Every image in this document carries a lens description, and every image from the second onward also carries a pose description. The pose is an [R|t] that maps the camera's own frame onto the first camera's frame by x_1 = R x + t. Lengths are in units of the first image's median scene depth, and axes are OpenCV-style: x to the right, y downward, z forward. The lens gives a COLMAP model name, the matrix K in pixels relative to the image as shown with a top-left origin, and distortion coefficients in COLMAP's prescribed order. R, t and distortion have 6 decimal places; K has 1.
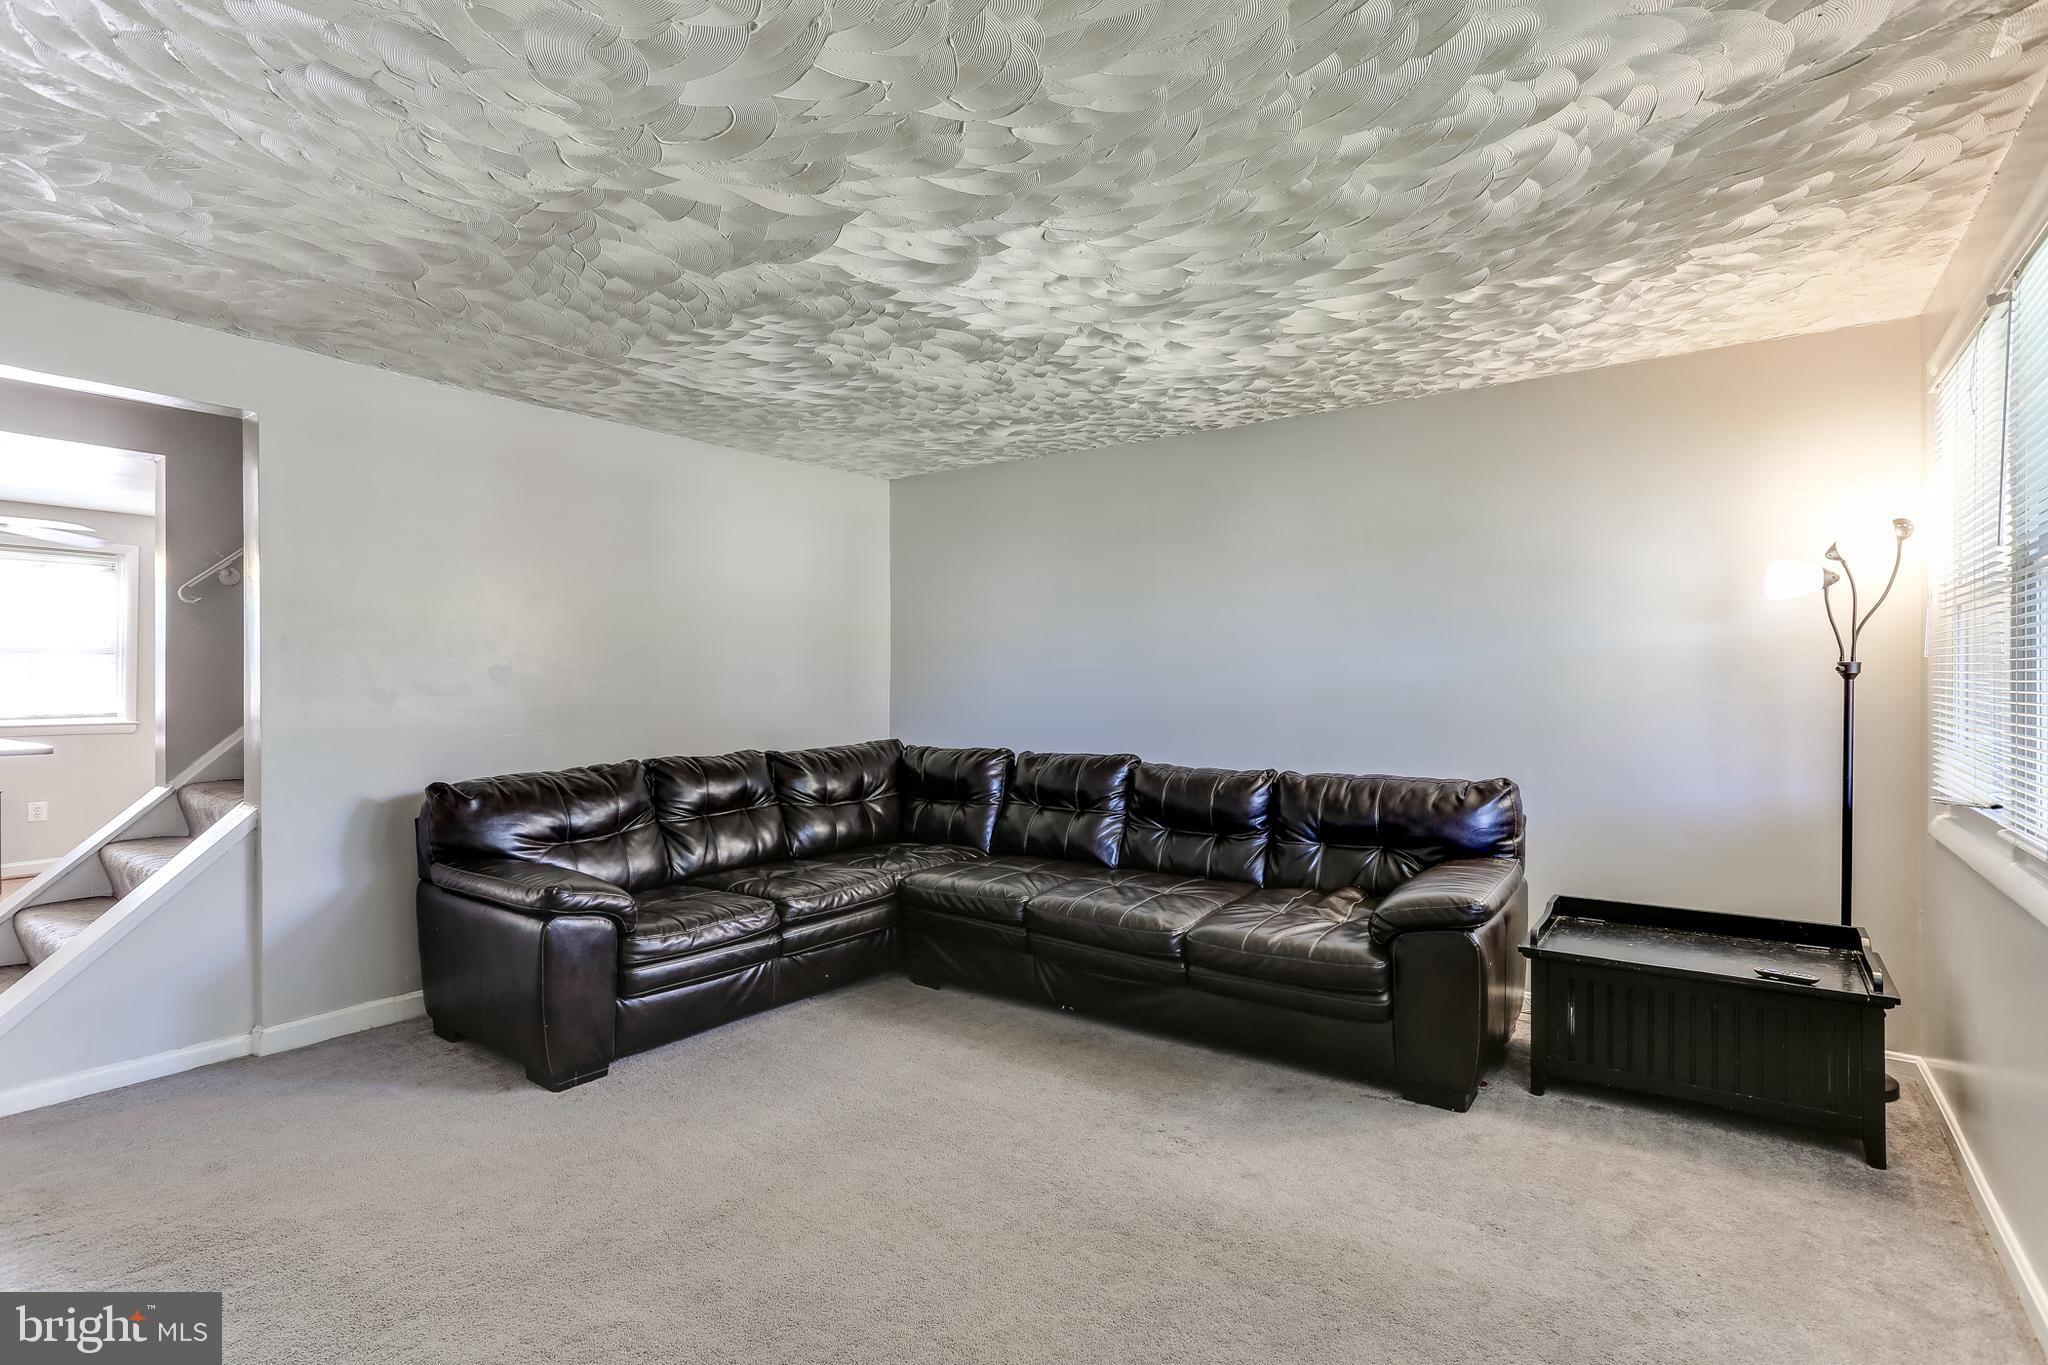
lens RADIAL K [[986.1, 0, 1015.2], [0, 986.1, 688.3], [0, 0, 1]] dist [-0.037661, 0.029577]
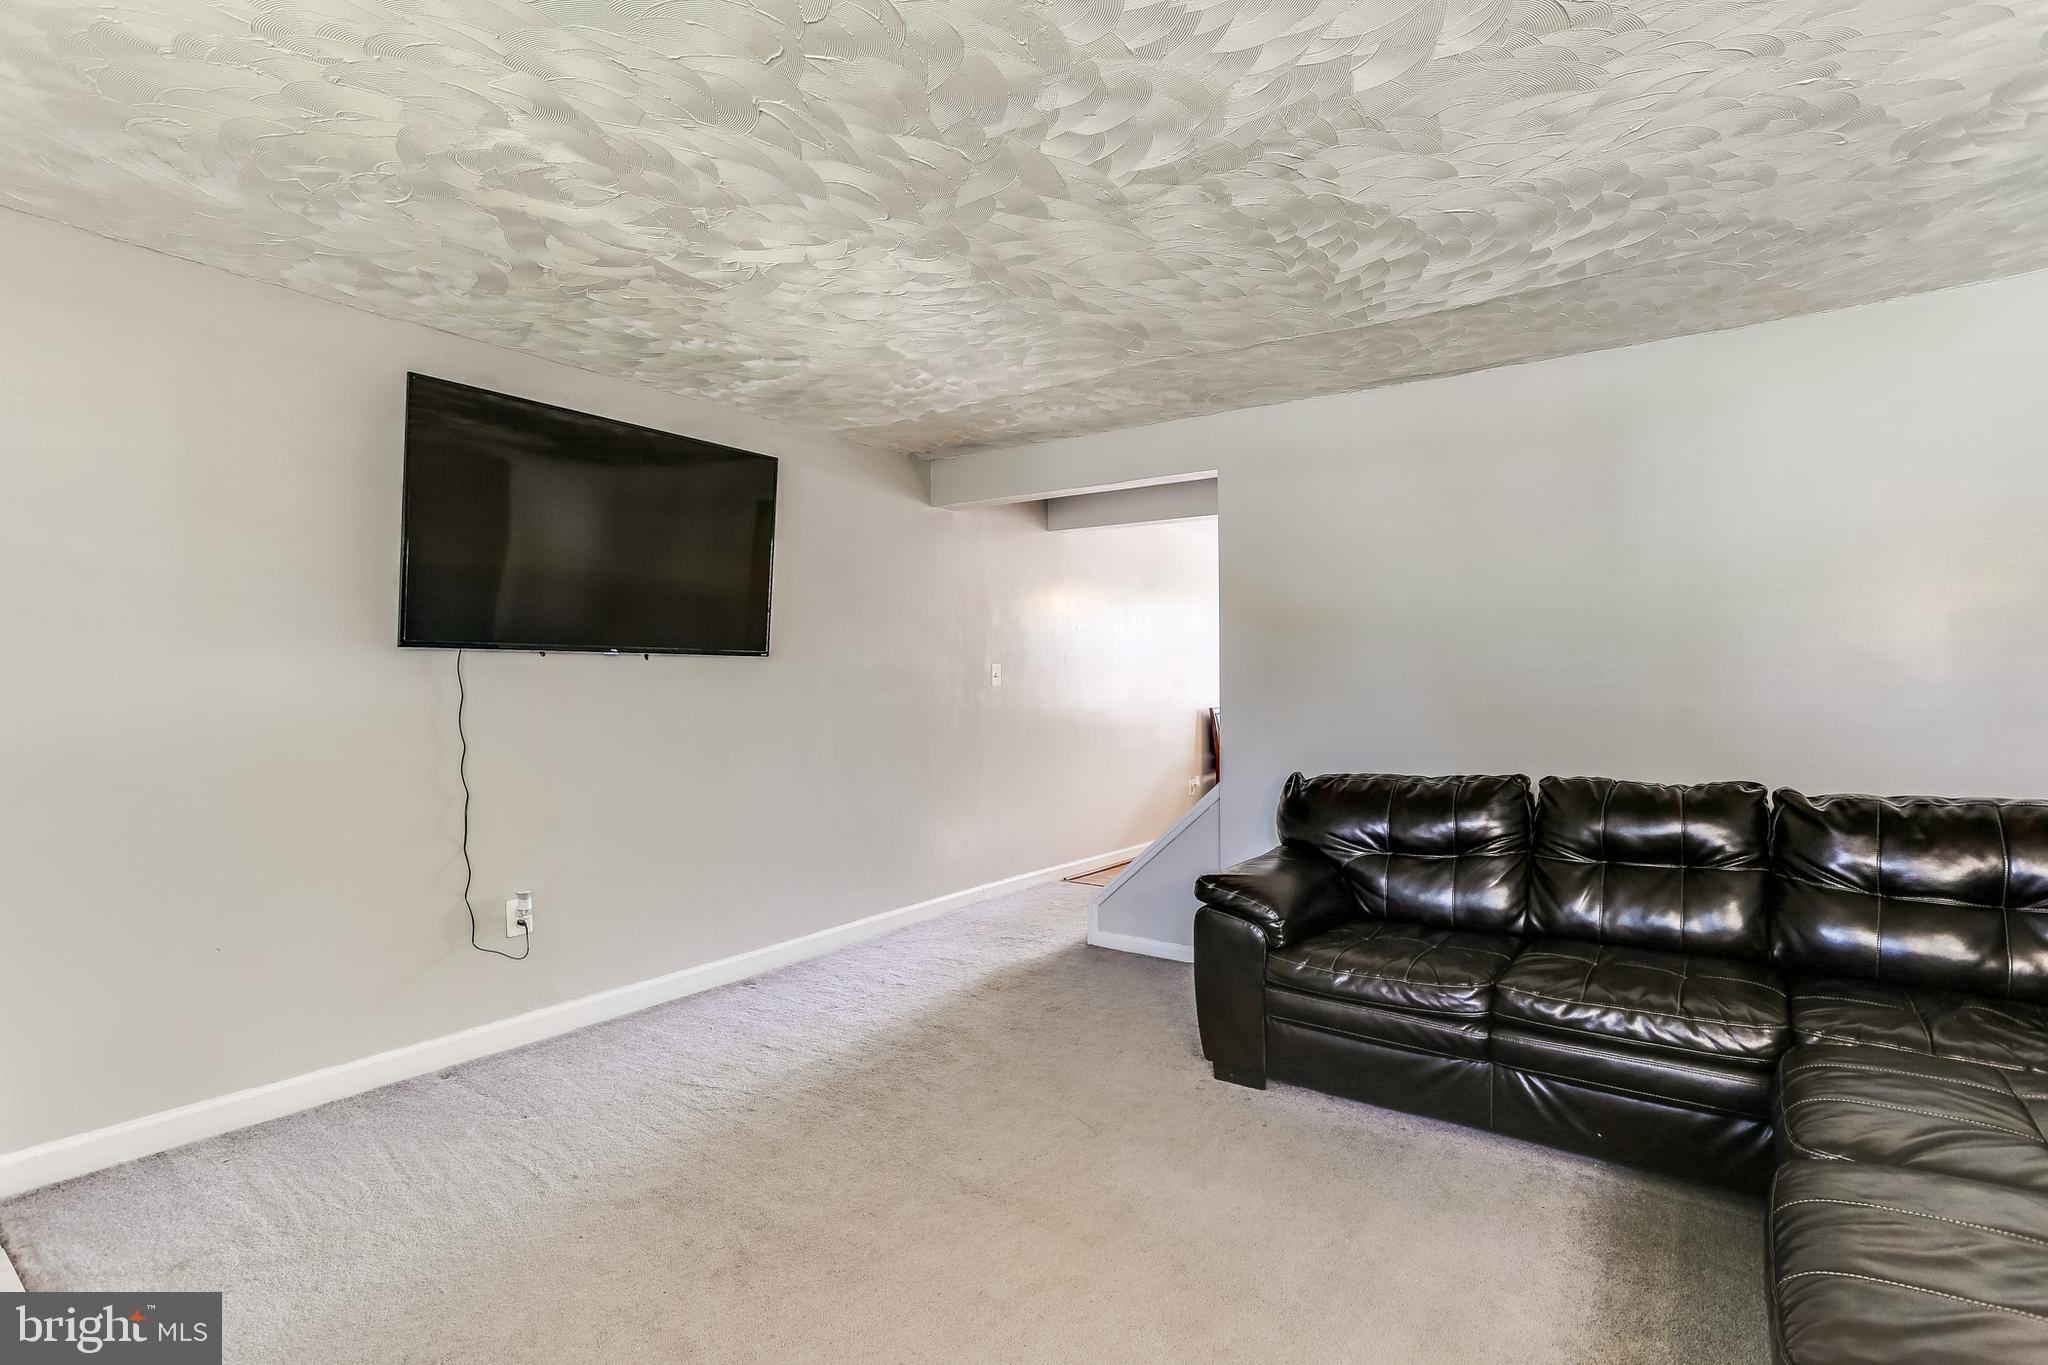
lens RADIAL K [[986.1, 0, 1015.2], [0, 986.1, 688.3], [0, 0, 1]] dist [-0.037661, 0.029577]
pose [[0.025337, 0.007289, -0.999652, 0.442778], [-0.009078, 0.999934, 0.007061, -0.001188], [0.999638, 0.008896, 0.025401, 0.608412]]
